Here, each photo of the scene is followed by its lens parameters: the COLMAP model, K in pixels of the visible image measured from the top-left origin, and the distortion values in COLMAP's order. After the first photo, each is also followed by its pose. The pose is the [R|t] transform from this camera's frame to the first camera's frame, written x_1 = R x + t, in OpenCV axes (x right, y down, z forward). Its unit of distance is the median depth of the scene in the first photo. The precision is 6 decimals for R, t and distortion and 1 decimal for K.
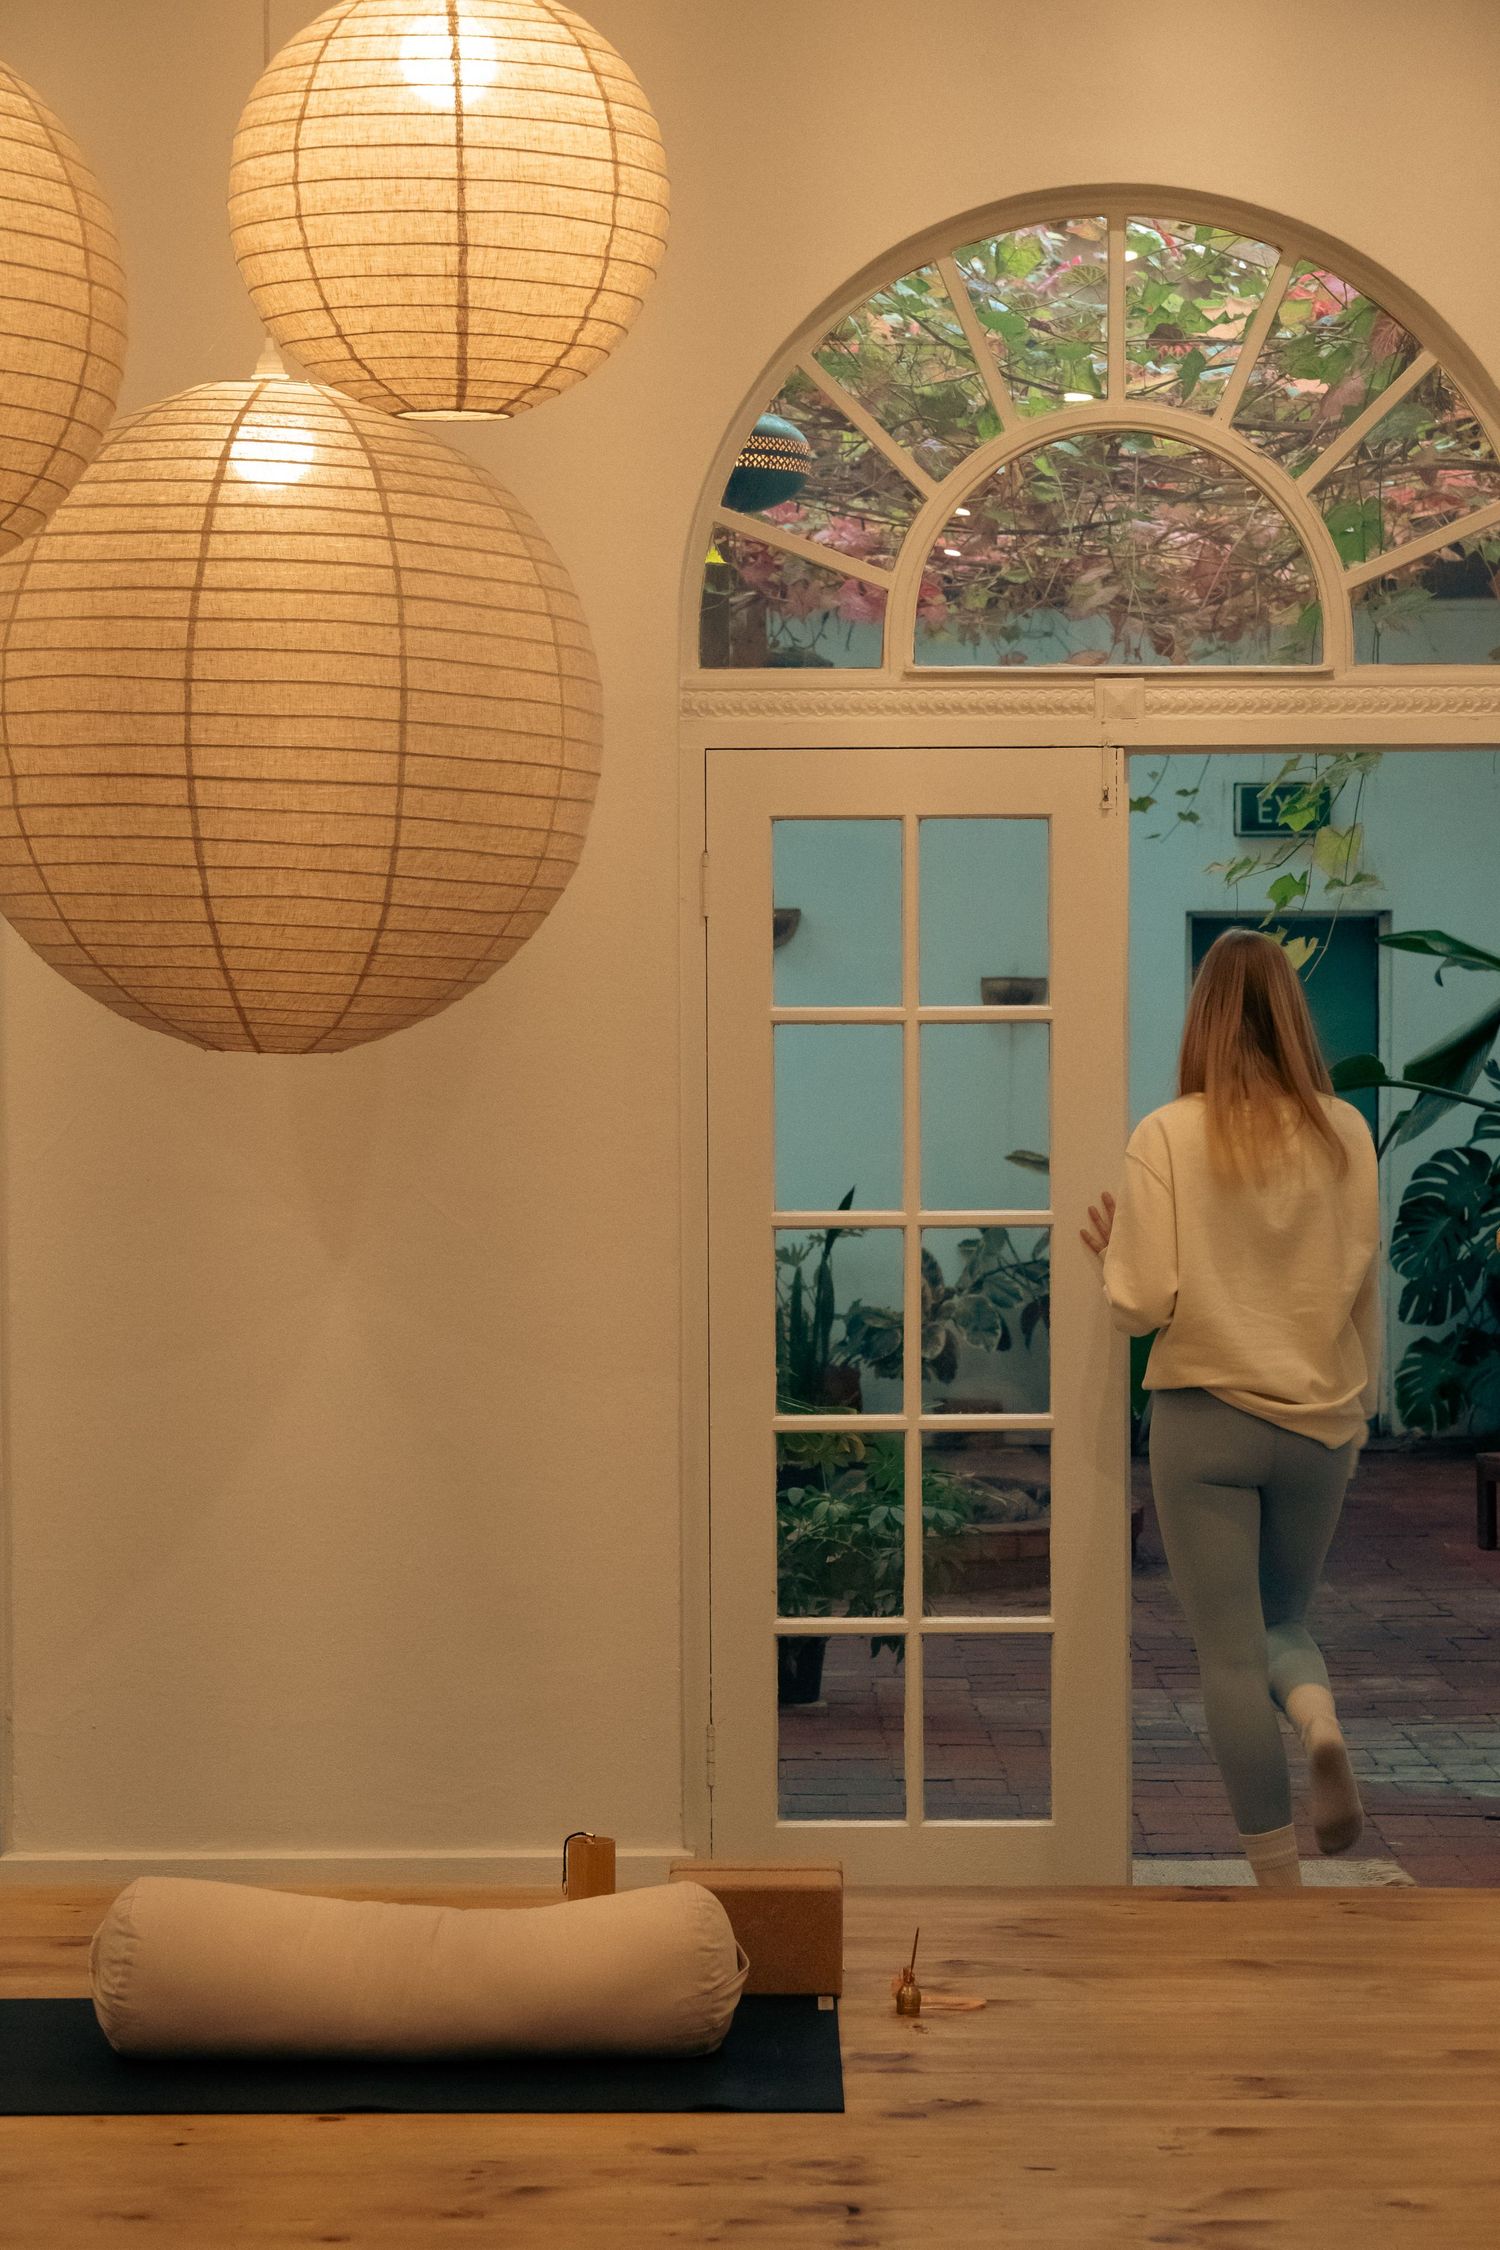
lens RADIAL K [[4707.9, 0, 751.3], [0, 4707.9, 1124.1], [0, 0, 1]] dist [0.099878, 0.000000]
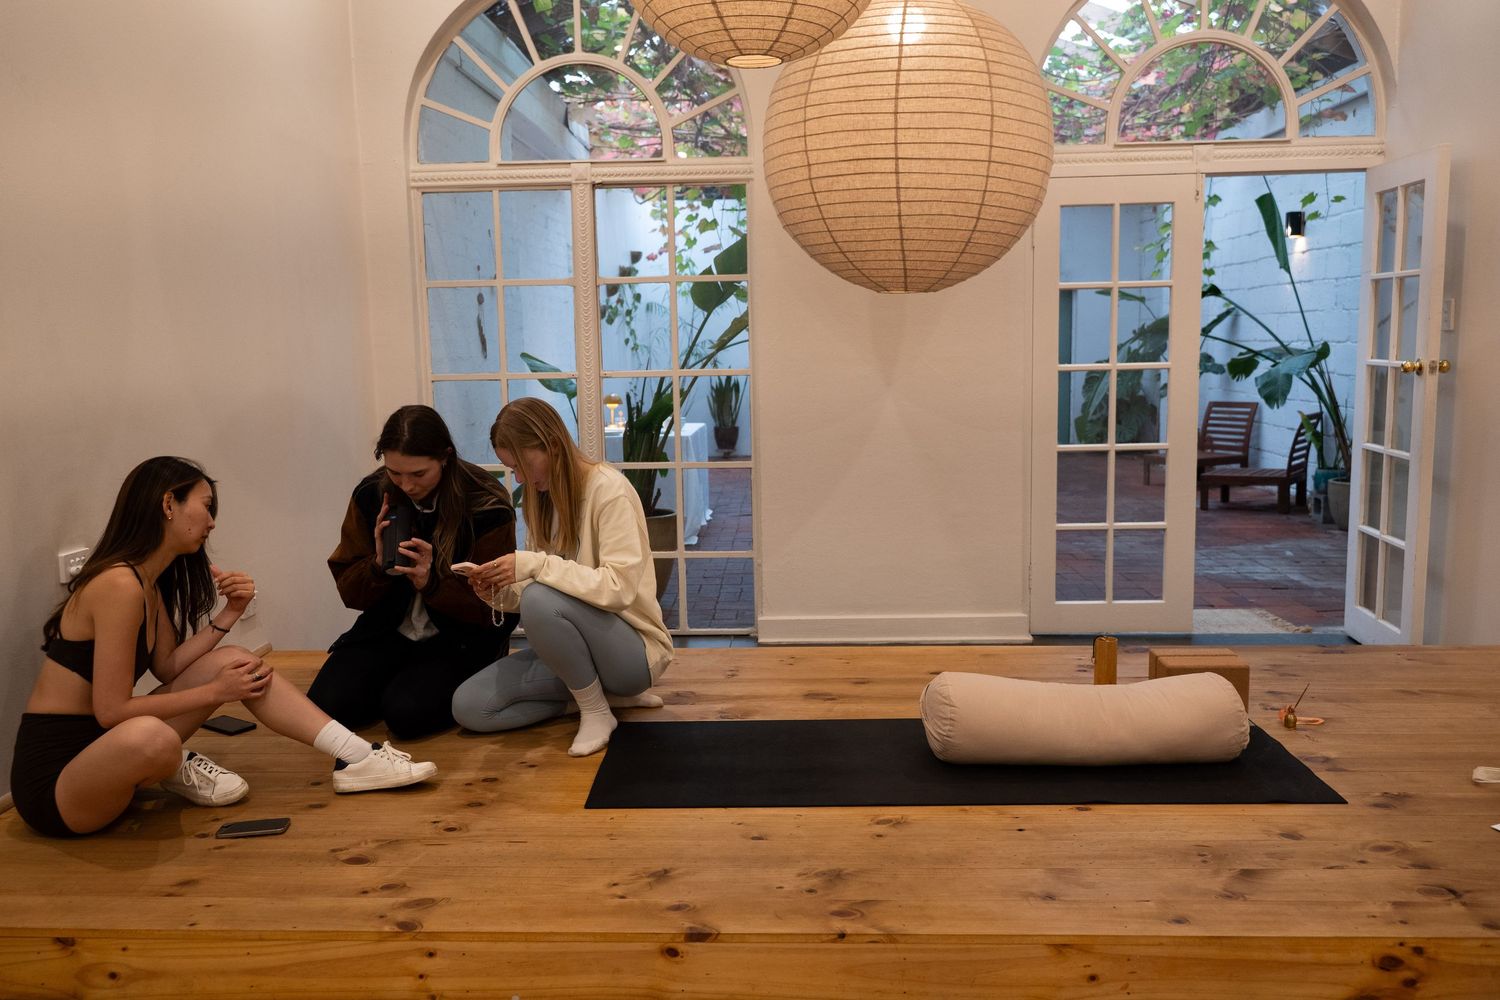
lens RADIAL K [[1211.0, 0, 749.0], [0, 1211.0, 503.1], [0, 0, 1]] dist [-0.004135, -0.000005]
pose [[0.998779, -0.013039, -0.047652, -0.160885], [0.018074, 0.994116, 0.106803, 0.024336], [0.045979, -0.107534, 0.993138, 0.414076]]
